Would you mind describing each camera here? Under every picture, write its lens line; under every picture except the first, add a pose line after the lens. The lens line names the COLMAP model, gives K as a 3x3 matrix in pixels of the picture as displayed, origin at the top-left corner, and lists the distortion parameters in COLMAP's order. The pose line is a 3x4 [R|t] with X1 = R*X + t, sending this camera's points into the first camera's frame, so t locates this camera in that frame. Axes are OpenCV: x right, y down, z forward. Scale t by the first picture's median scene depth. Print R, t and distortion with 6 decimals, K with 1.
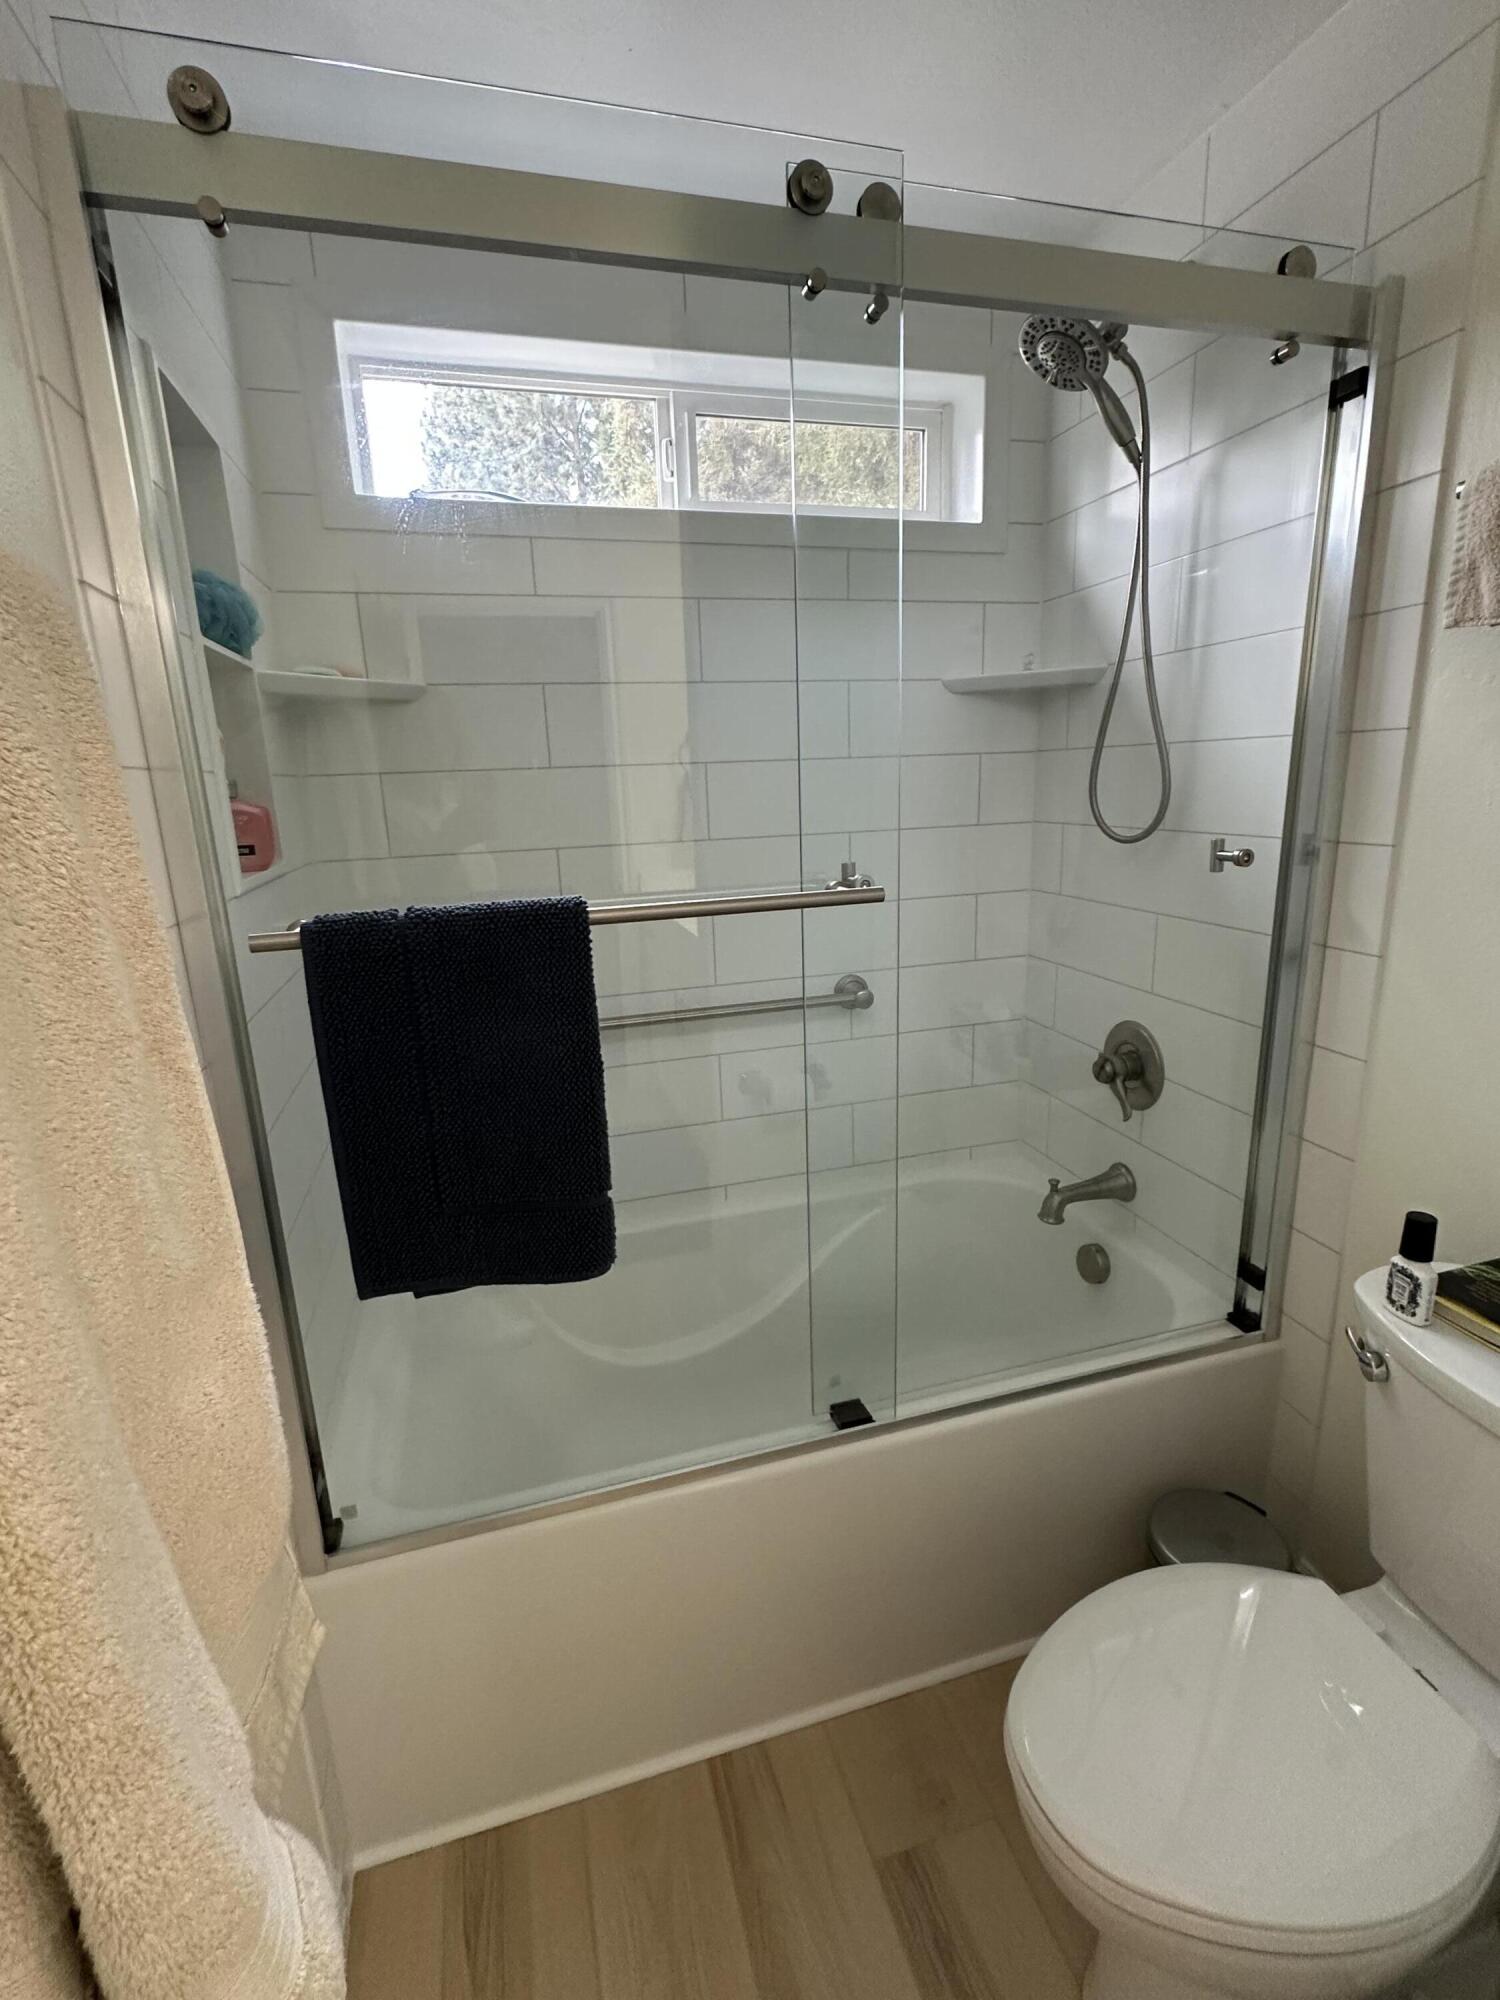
lens RADIAL K [[909.1, 0, 750.0], [0, 909.1, 1000.0], [0, 0, 1]] dist [0.001480, -0.000057]
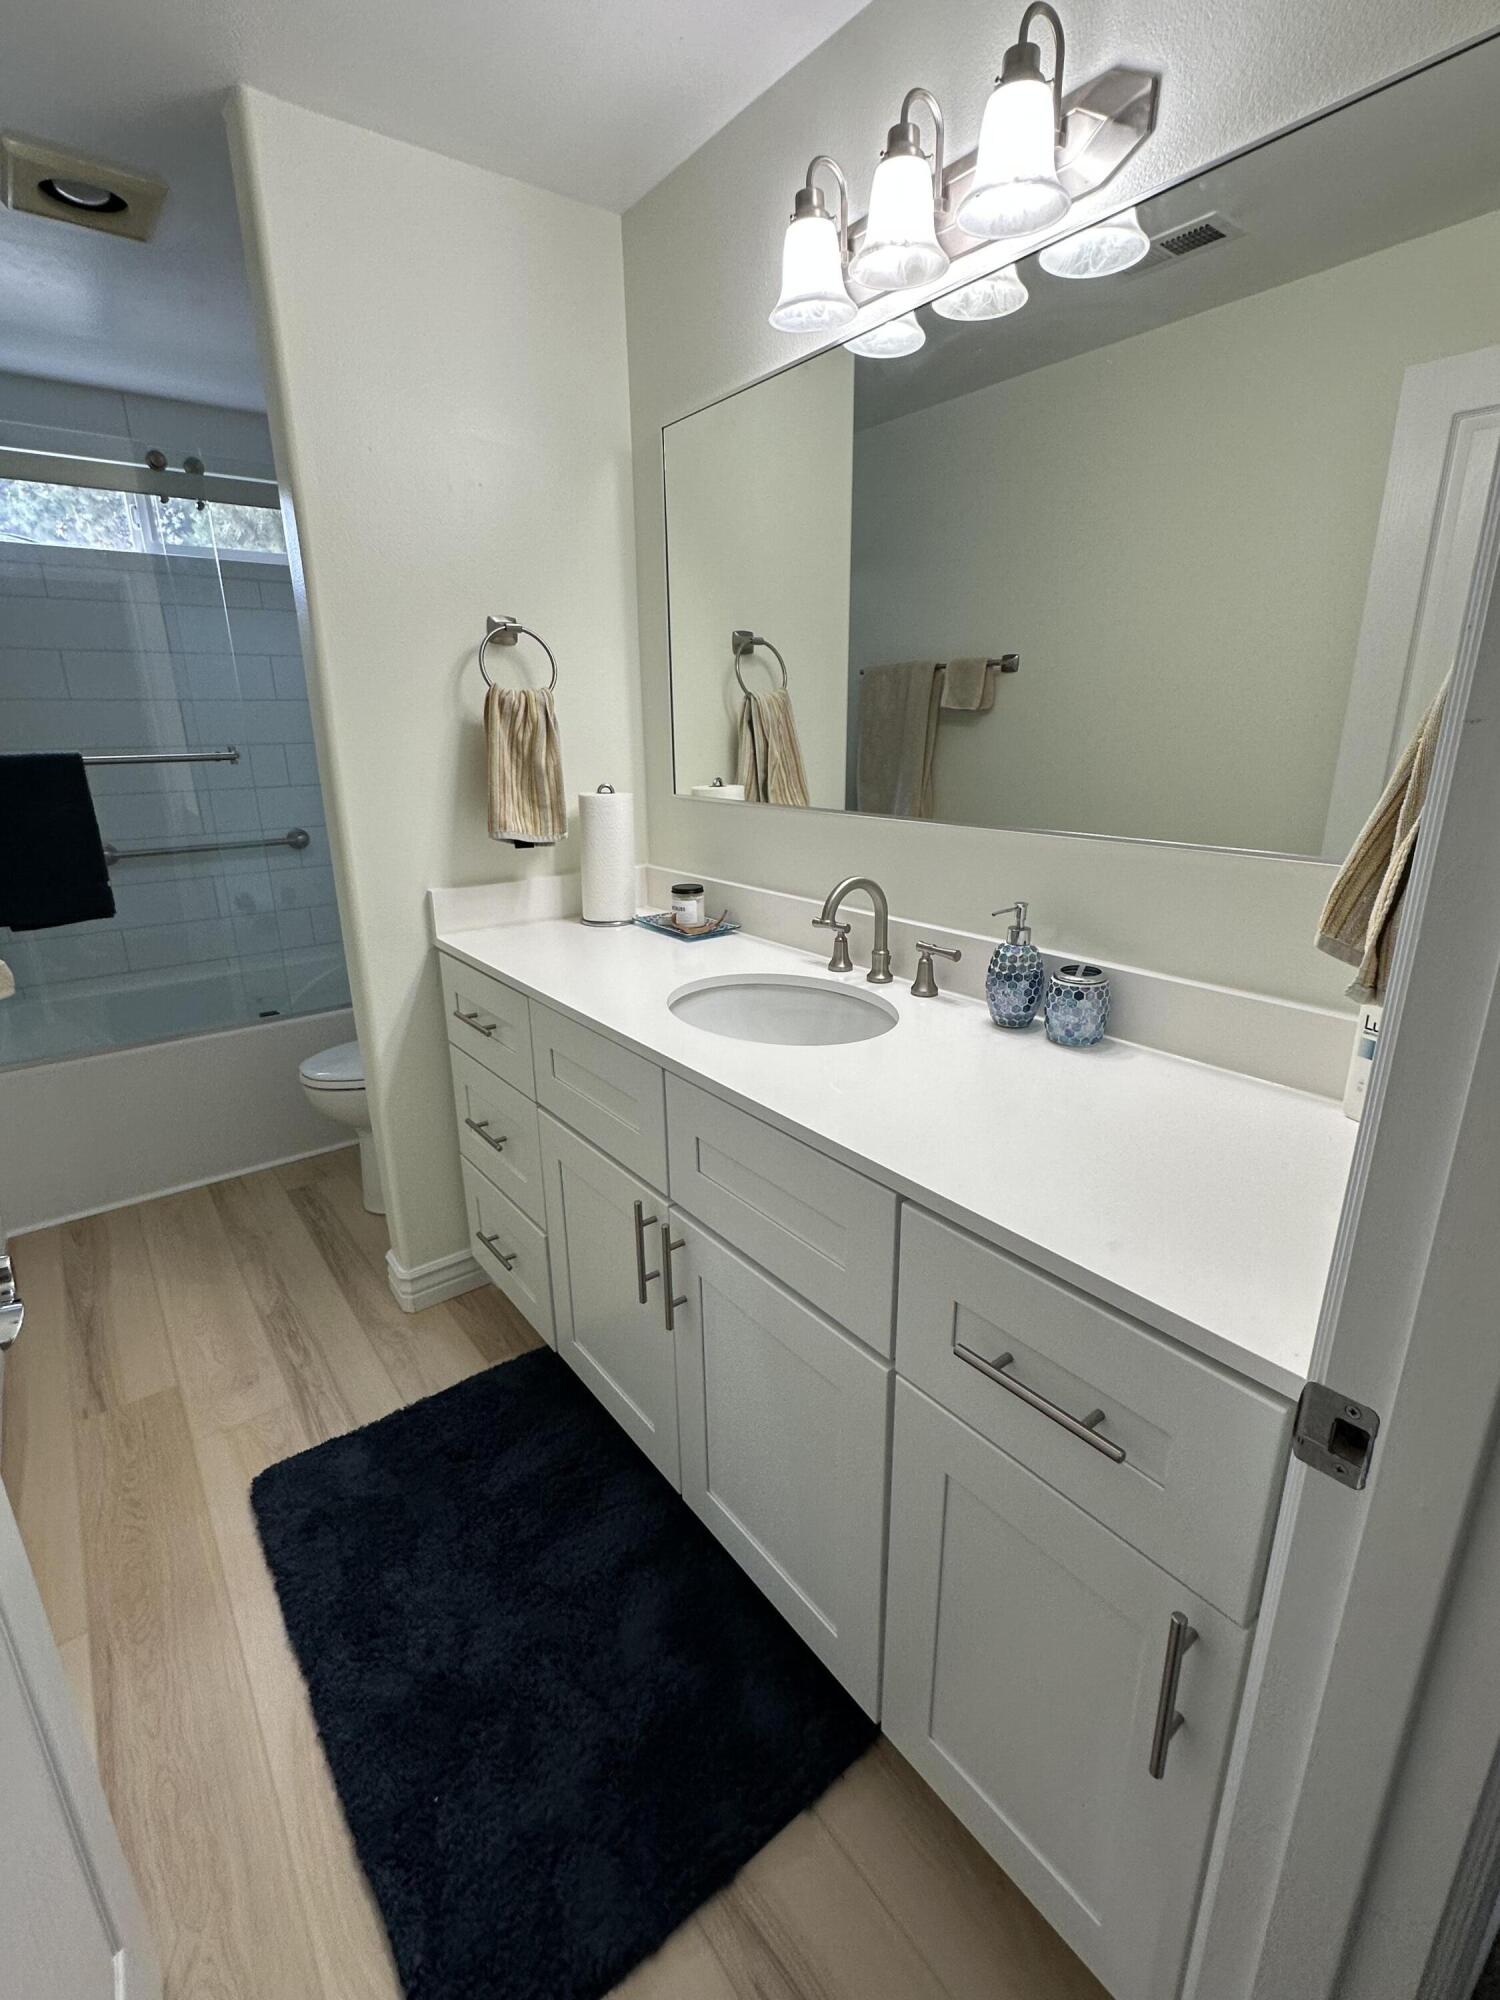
lens RADIAL K [[909.1, 0, 750.0], [0, 909.1, 1000.0], [0, 0, 1]] dist [0.001480, -0.000057]
pose [[0.929278, -0.082702, 0.360005, 0.430339], [0.063022, 0.995822, 0.066088, 0.389169], [-0.363966, -0.038726, 0.930607, -1.502728]]
